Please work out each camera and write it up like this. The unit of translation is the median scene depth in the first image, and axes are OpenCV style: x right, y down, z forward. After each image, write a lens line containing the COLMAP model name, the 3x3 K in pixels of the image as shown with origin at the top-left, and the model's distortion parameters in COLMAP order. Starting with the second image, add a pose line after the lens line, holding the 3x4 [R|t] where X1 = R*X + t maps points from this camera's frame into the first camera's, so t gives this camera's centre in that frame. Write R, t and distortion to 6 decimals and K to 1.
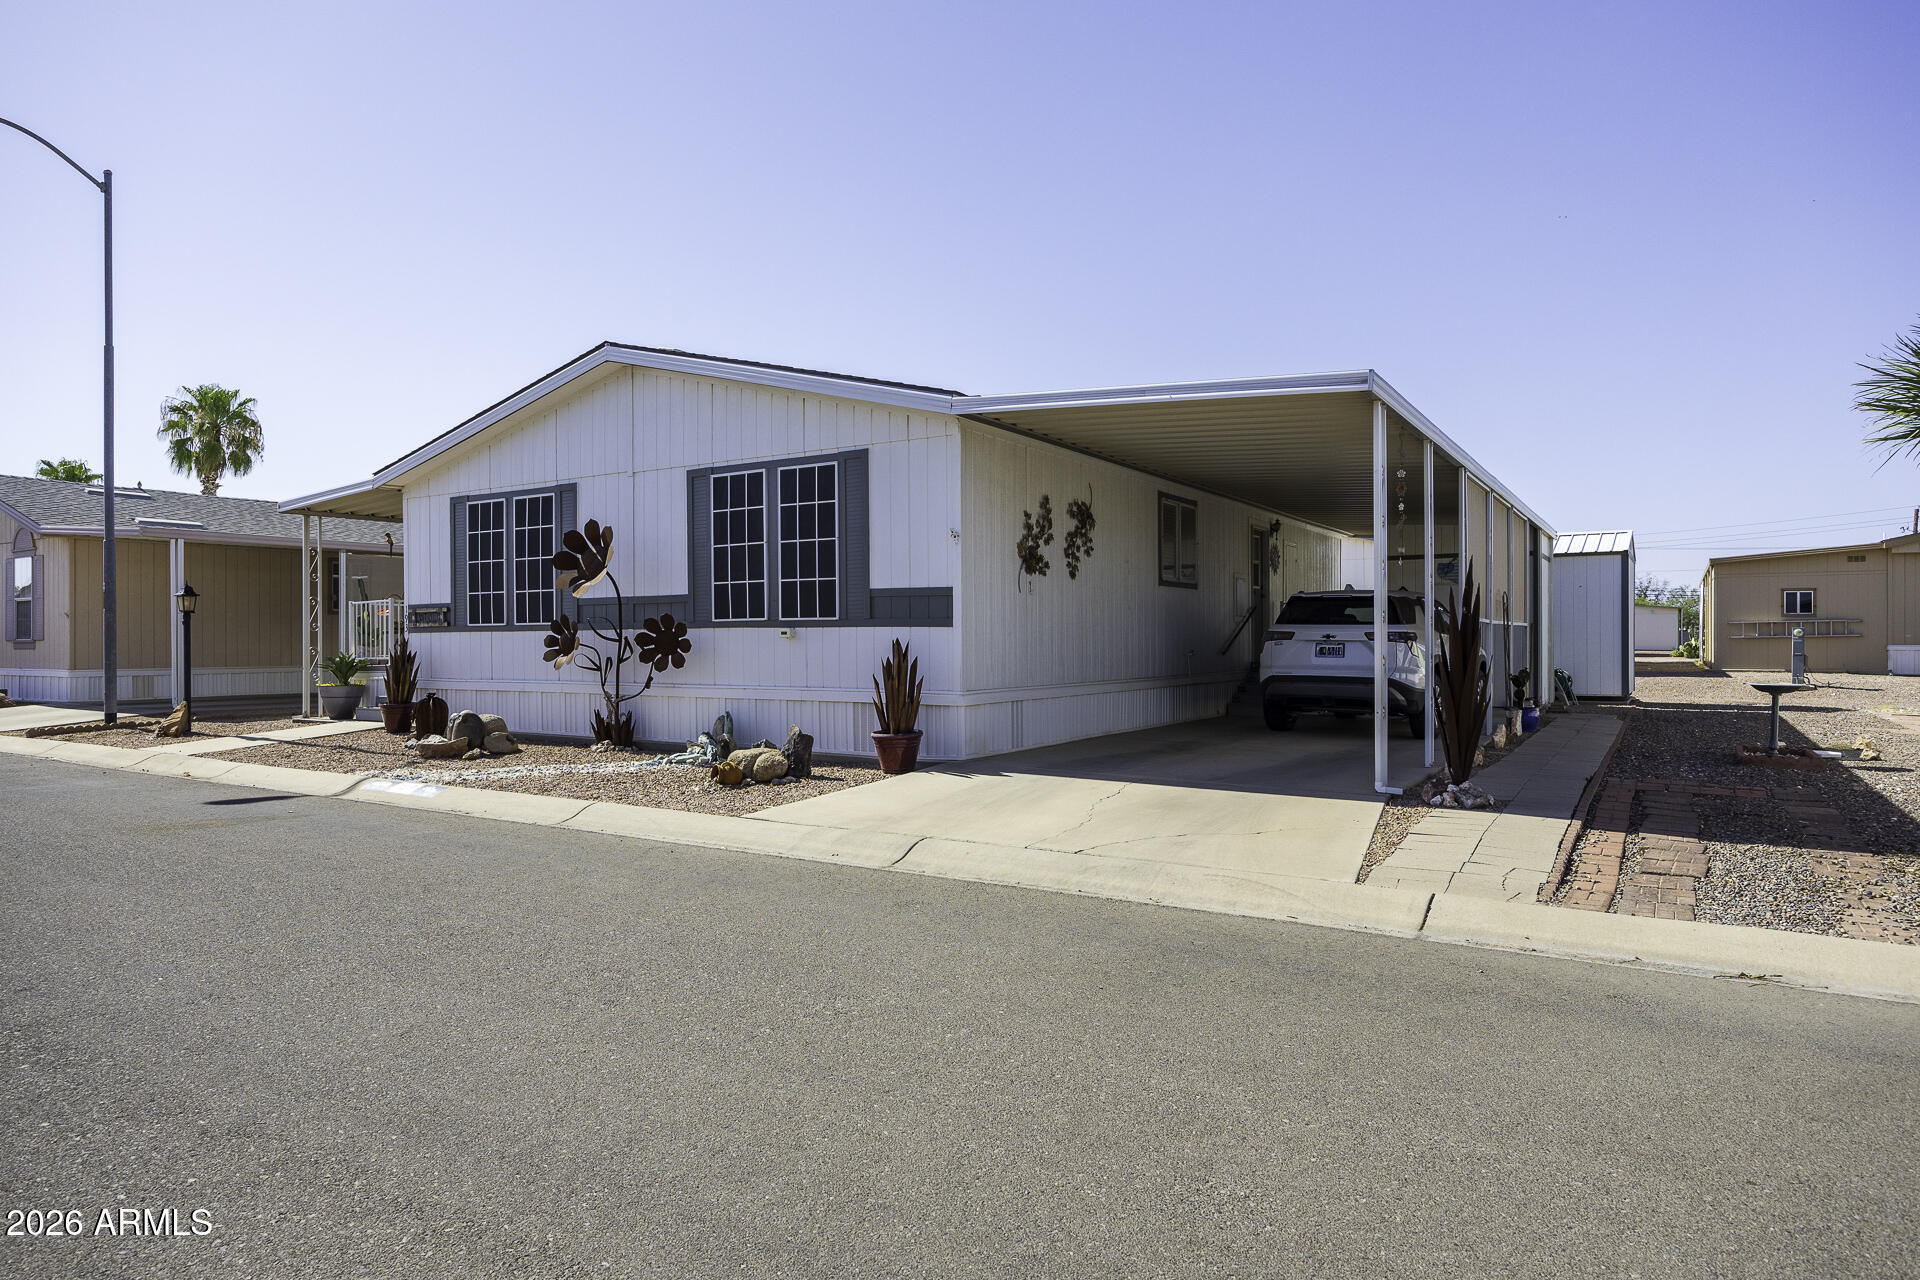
lens RADIAL K [[1099.4, 0, 958.6], [0, 1099.4, 636.1], [0, 0, 1]] dist [0.000548, -0.000188]
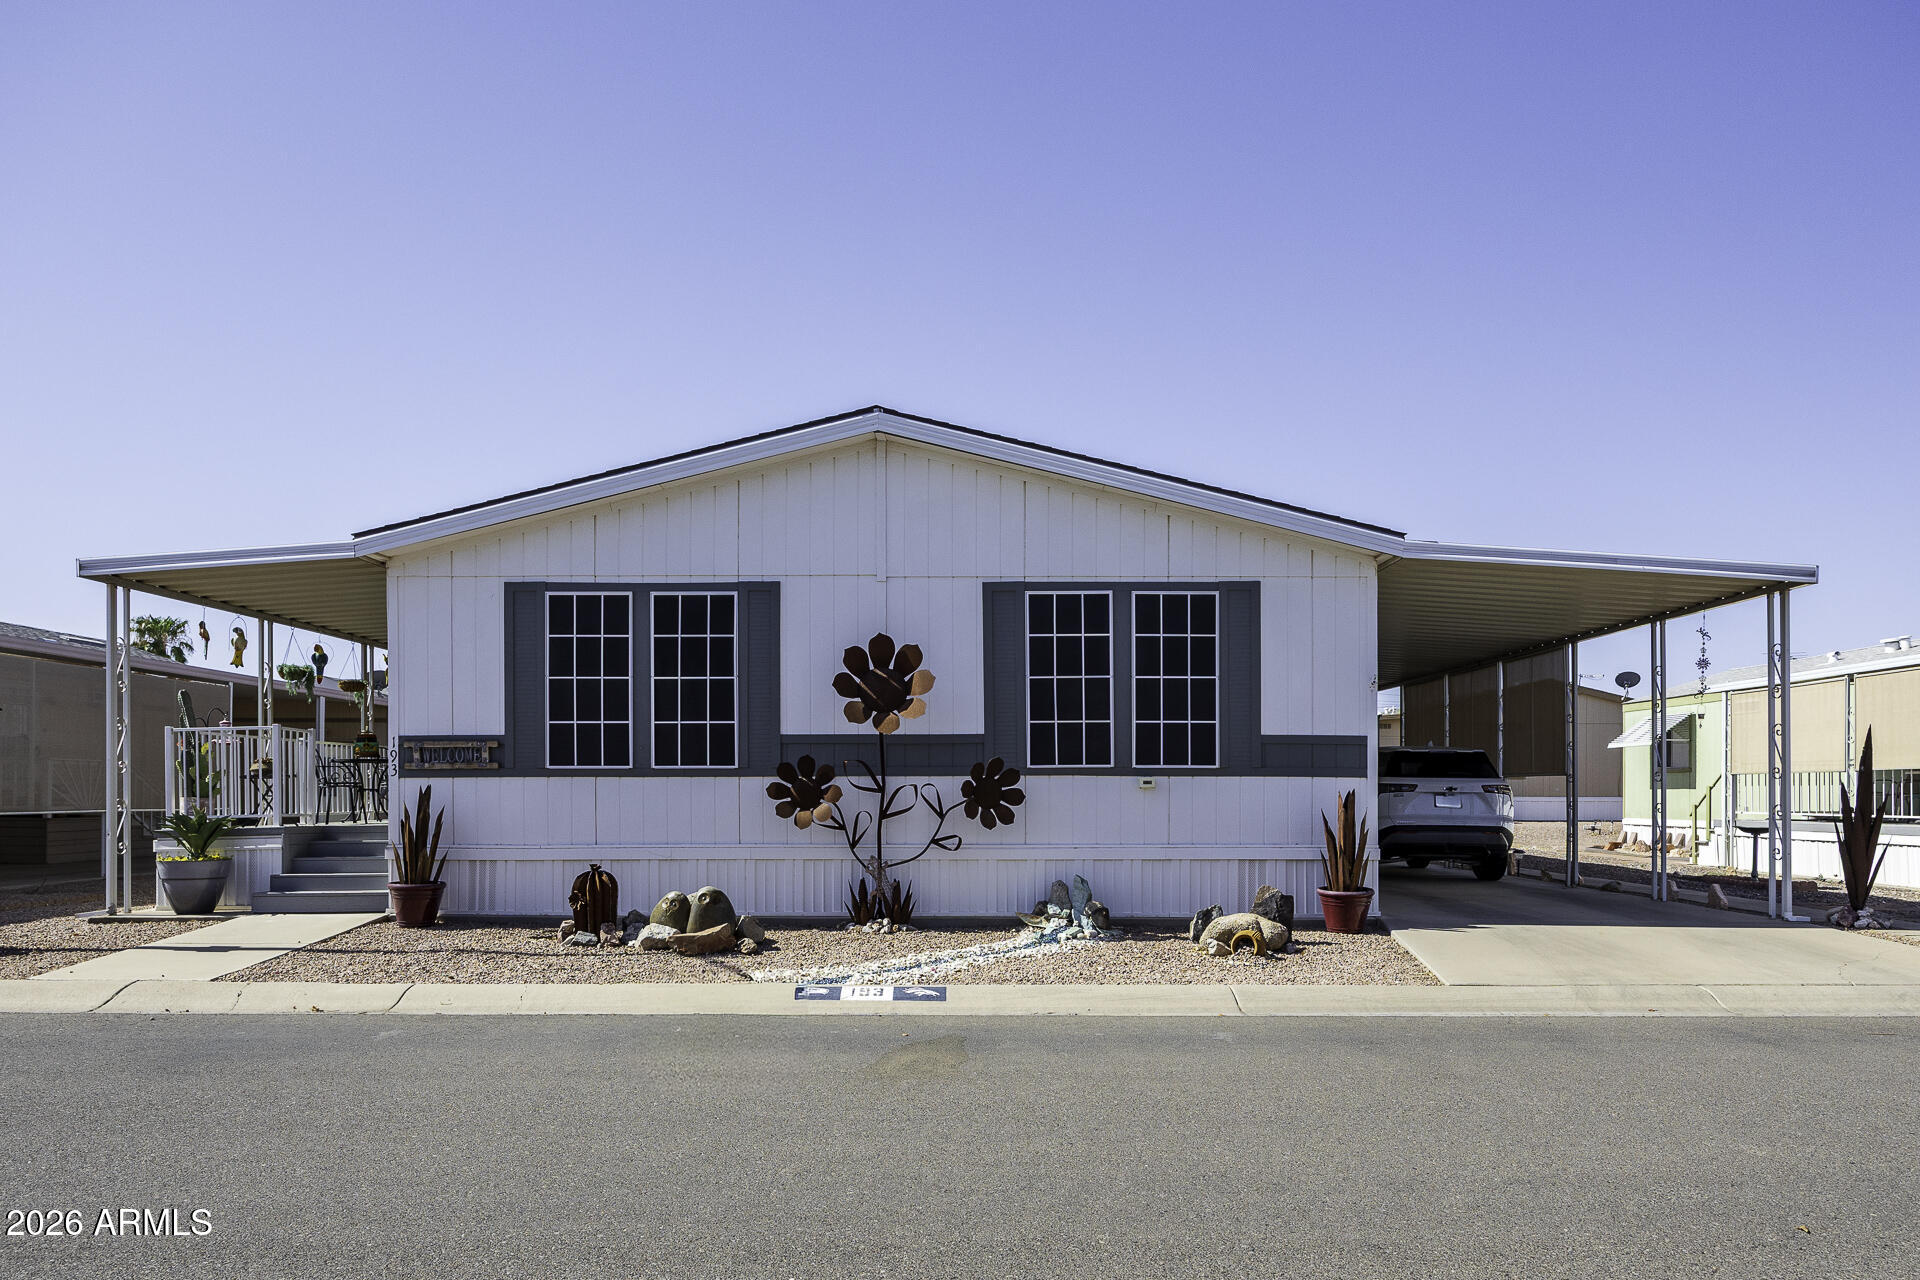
lens RADIAL K [[963.9, 0, 984.0], [0, 963.9, 781.6], [0, 0, 1]] dist [-0.003066, -0.000433]
pose [[0.854482, 0.008093, 0.519418, -0.590092], [-0.005272, 0.999962, -0.006907, 0.002262], [-0.519455, 0.003164, 0.854492, 0.370104]]
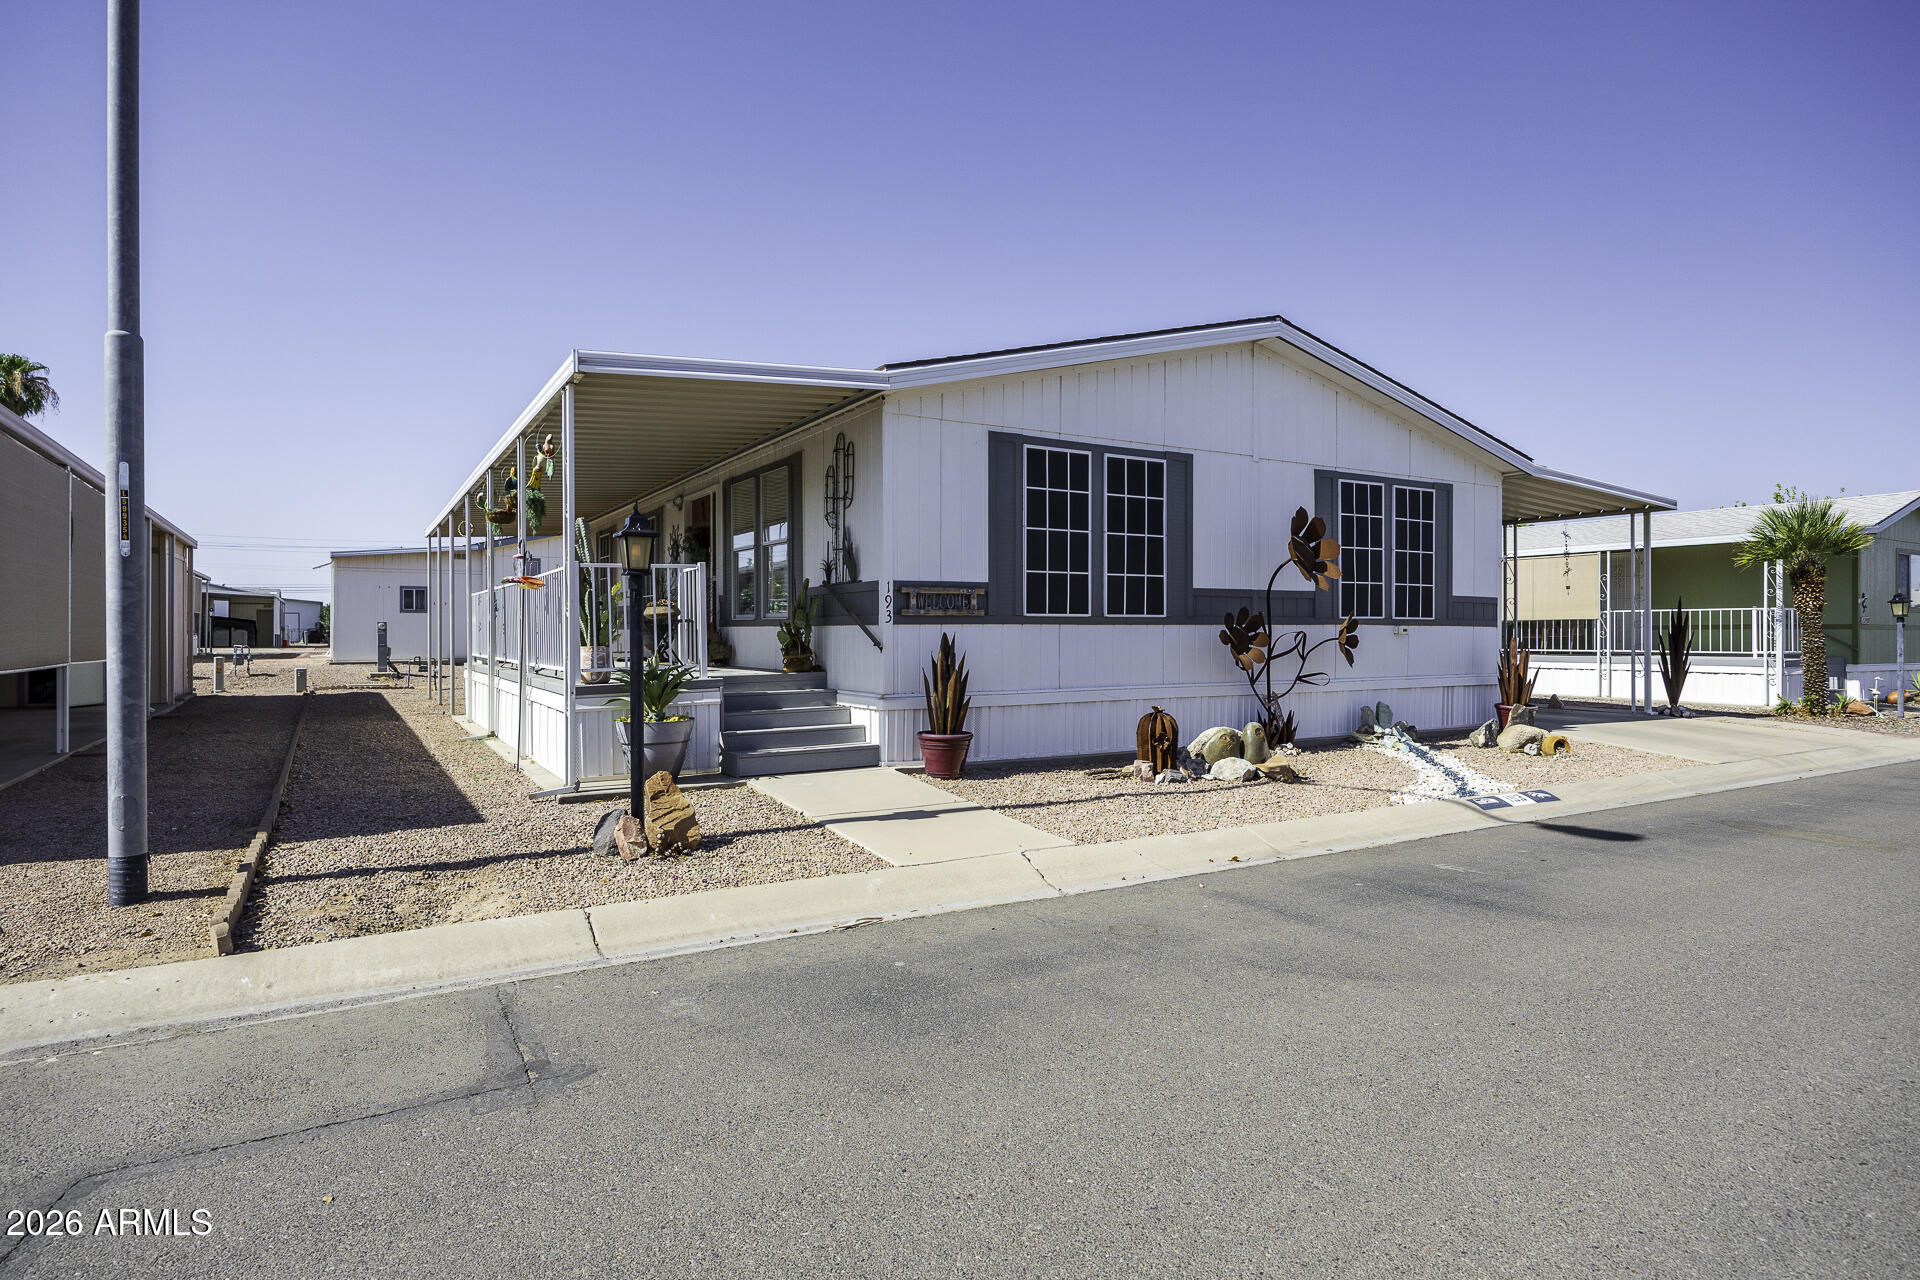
lens RADIAL K [[1122.4, 0, 959.5], [0, 1122.4, 648.9], [0, 0, 1]] dist [0.027566, -0.000258]
pose [[0.436531, -0.007094, 0.899661, -1.263245], [-0.004542, 0.999939, 0.010089, 0.005762], [-0.899678, -0.008490, 0.436472, 0.802676]]
